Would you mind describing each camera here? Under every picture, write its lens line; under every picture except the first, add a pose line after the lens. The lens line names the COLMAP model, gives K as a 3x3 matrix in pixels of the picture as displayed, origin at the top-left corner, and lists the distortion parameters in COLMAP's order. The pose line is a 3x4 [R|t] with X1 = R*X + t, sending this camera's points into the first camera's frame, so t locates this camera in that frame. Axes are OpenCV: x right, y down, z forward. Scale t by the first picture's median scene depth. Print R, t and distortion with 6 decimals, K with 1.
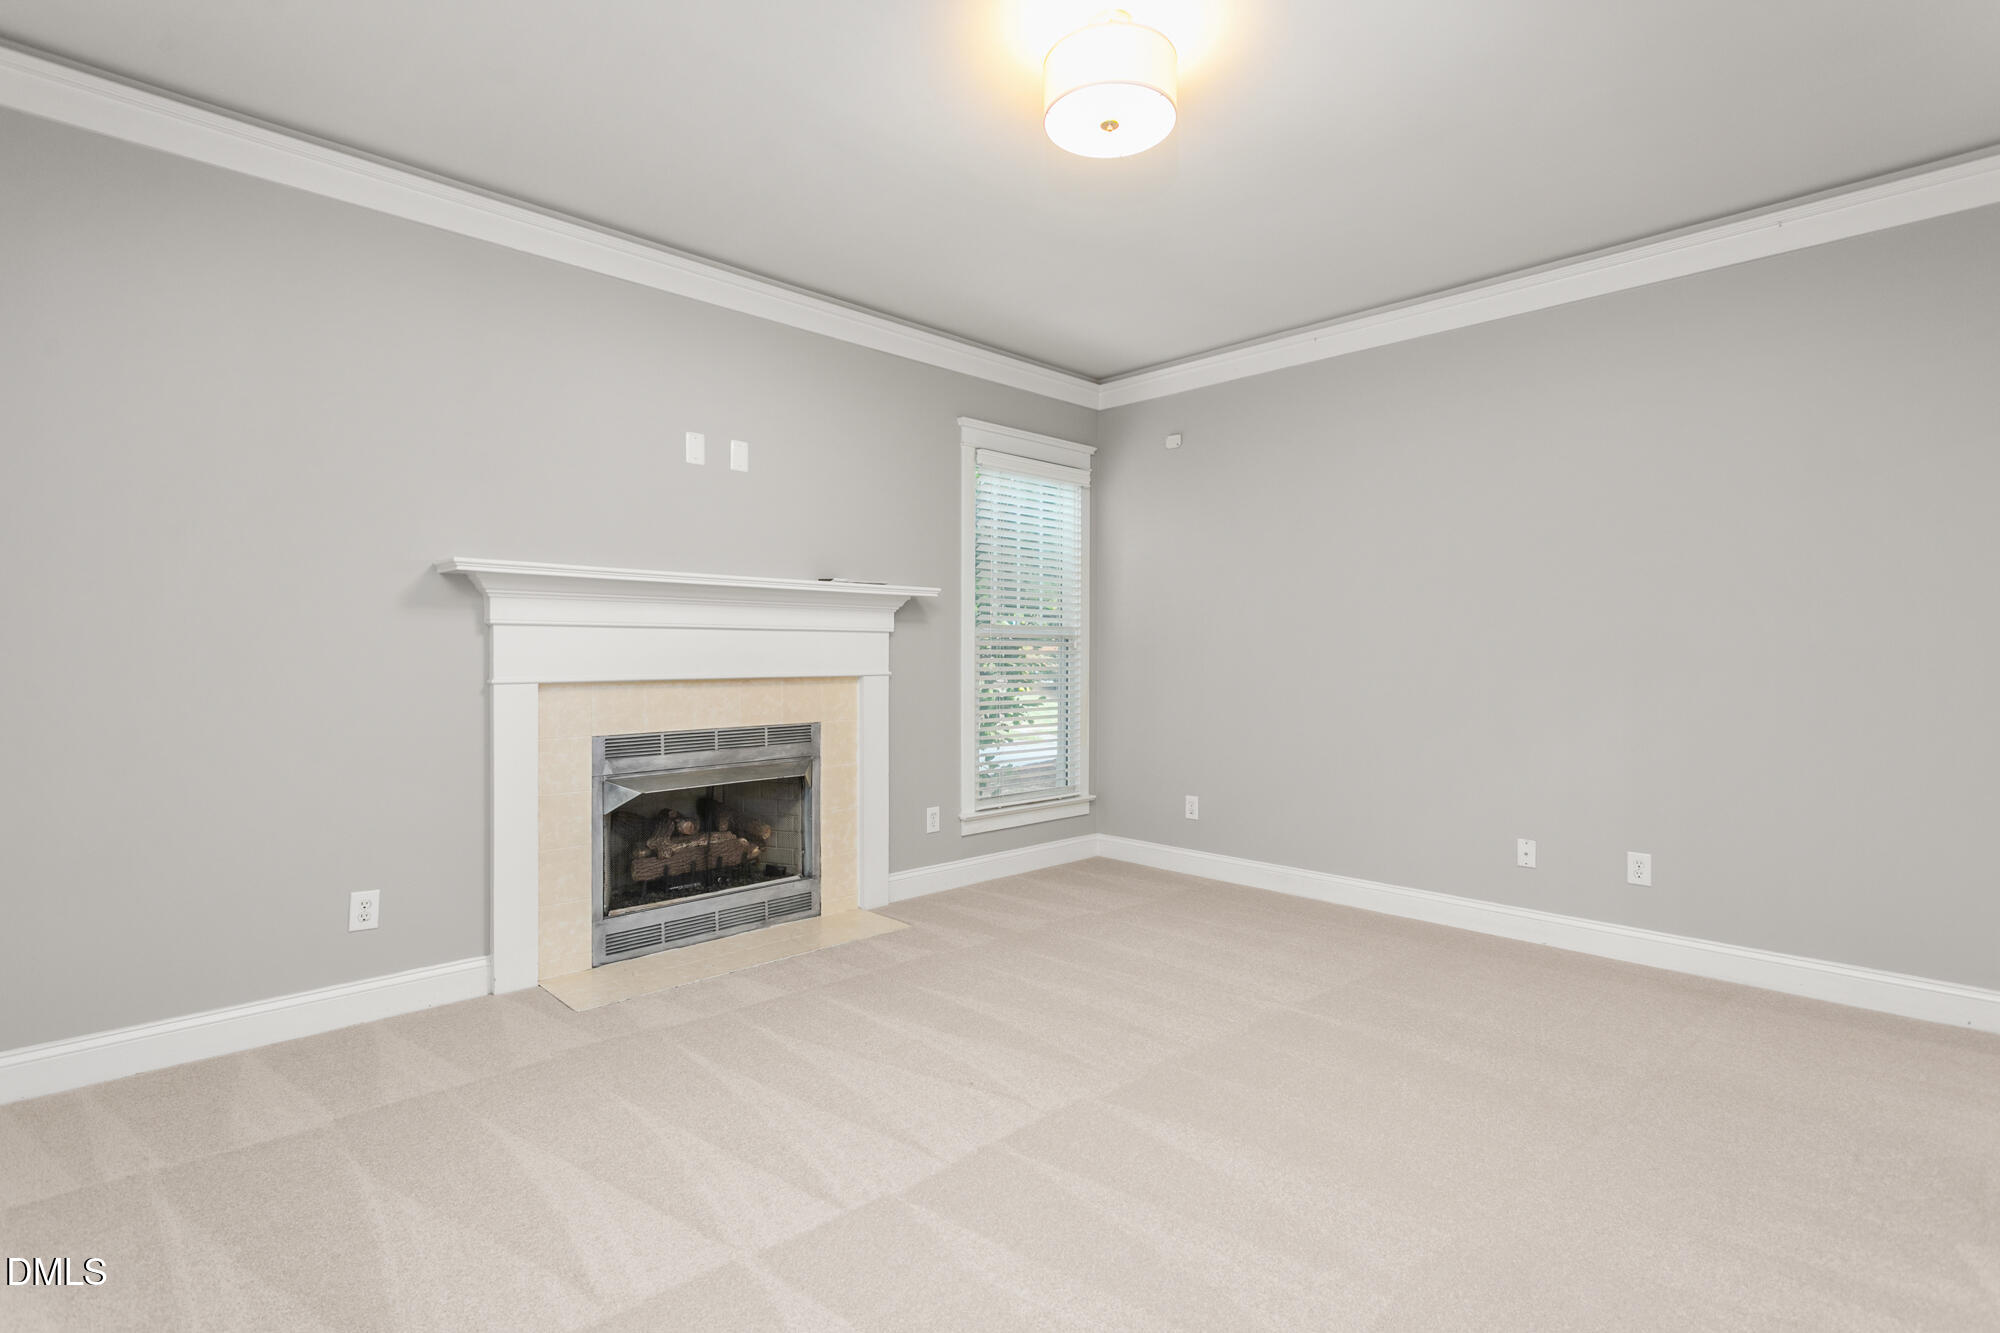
lens RADIAL K [[966.9, 0, 996.4], [0, 966.9, 661.8], [0, 0, 1]] dist [-0.000411, -0.000642]
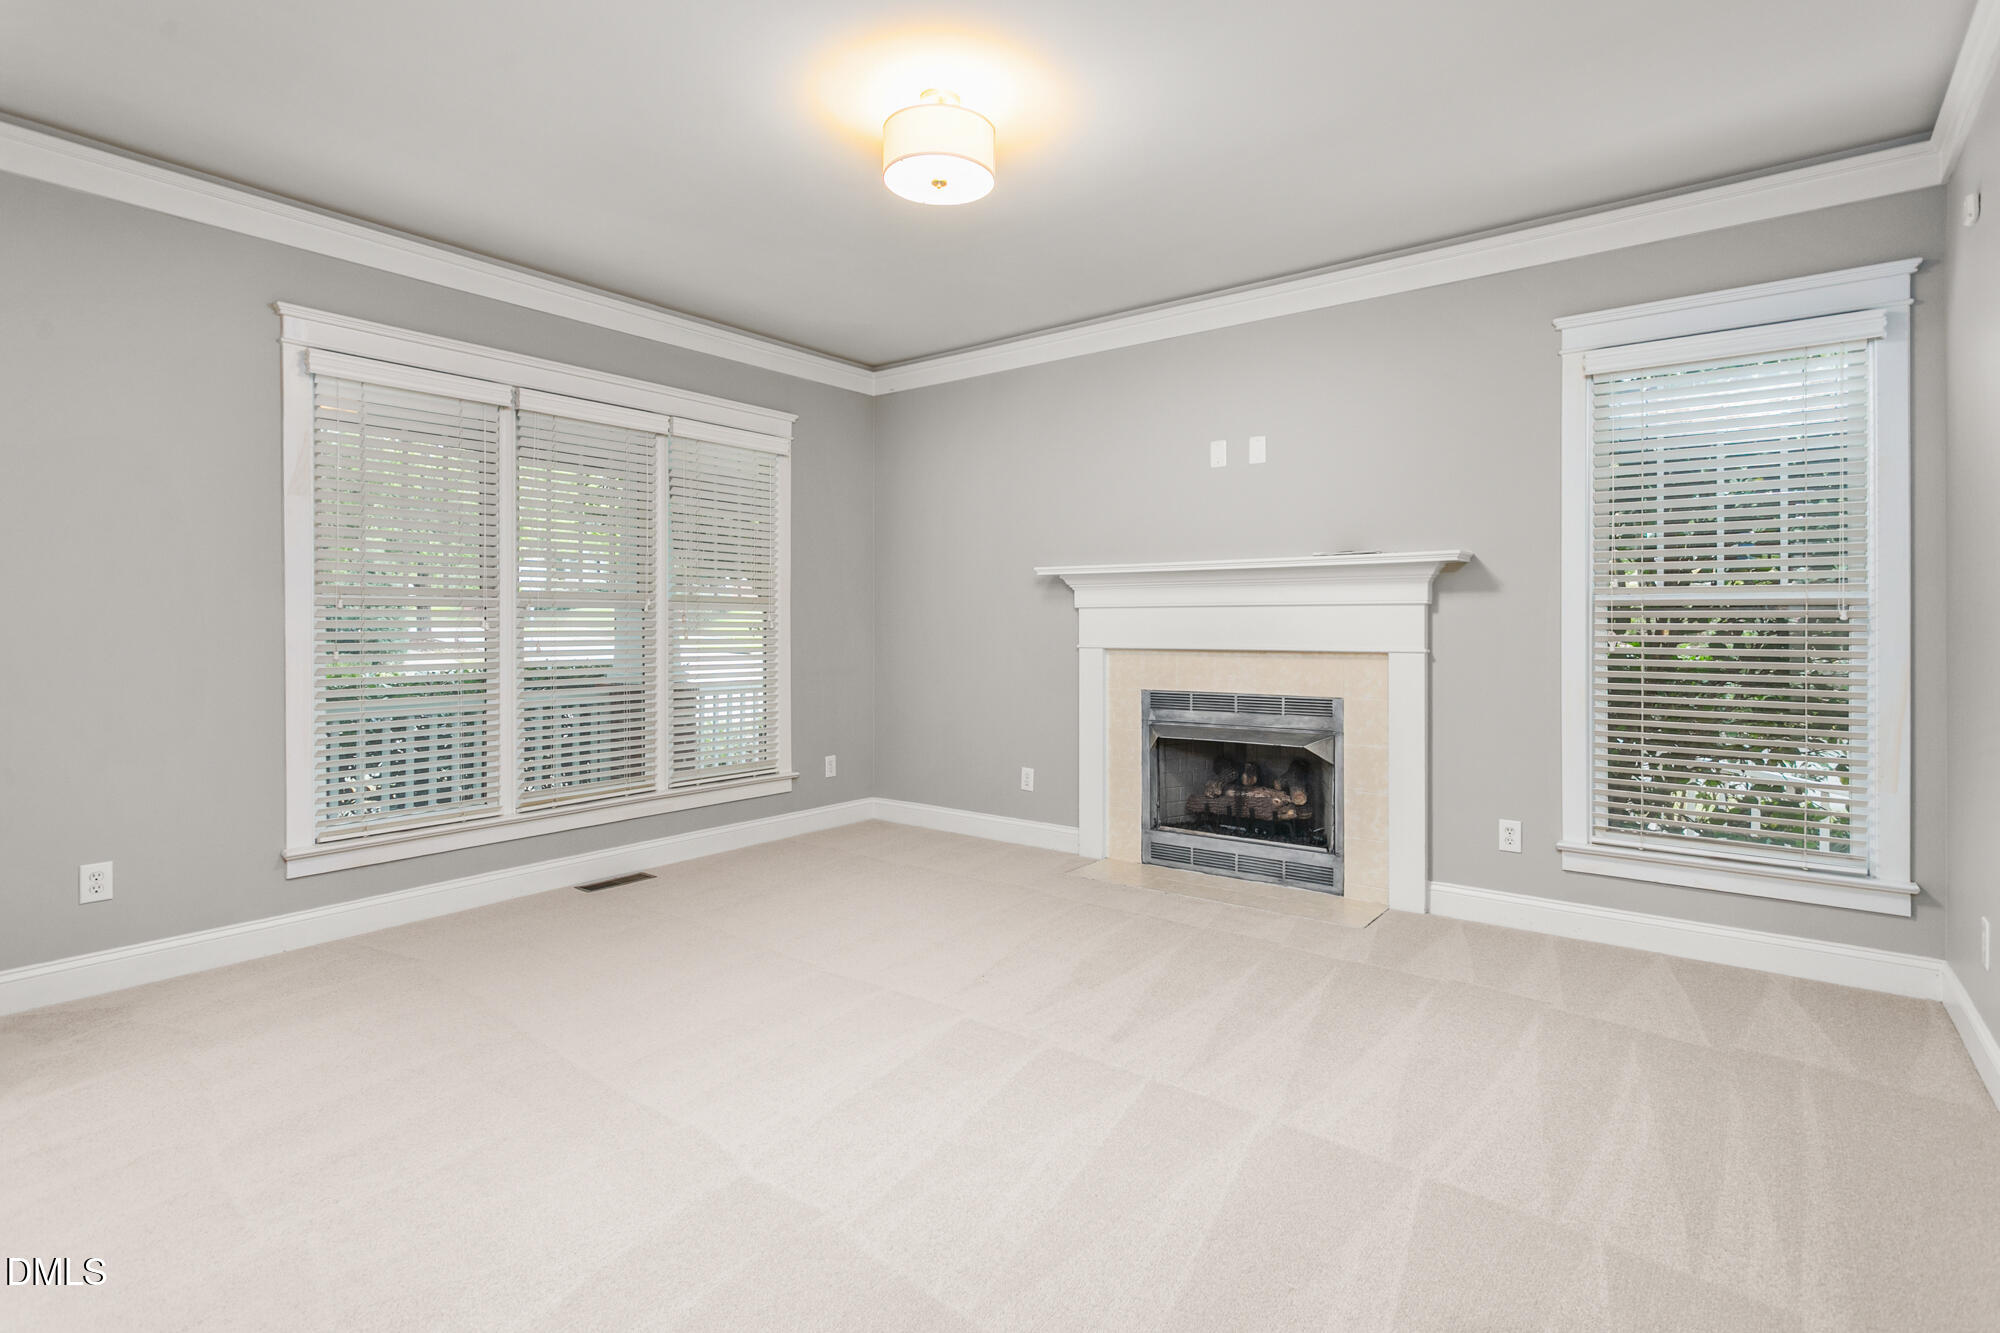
lens RADIAL K [[966.9, 0, 1064.6], [0, 966.9, 635.3], [0, 0, 1]] dist [-0.000411, -0.000642]
pose [[0.167925, -0.001052, -0.985799, 0.802528], [-0.016827, 0.999851, -0.003933, 0.008277], [0.985656, 0.017249, 0.167882, 0.606930]]
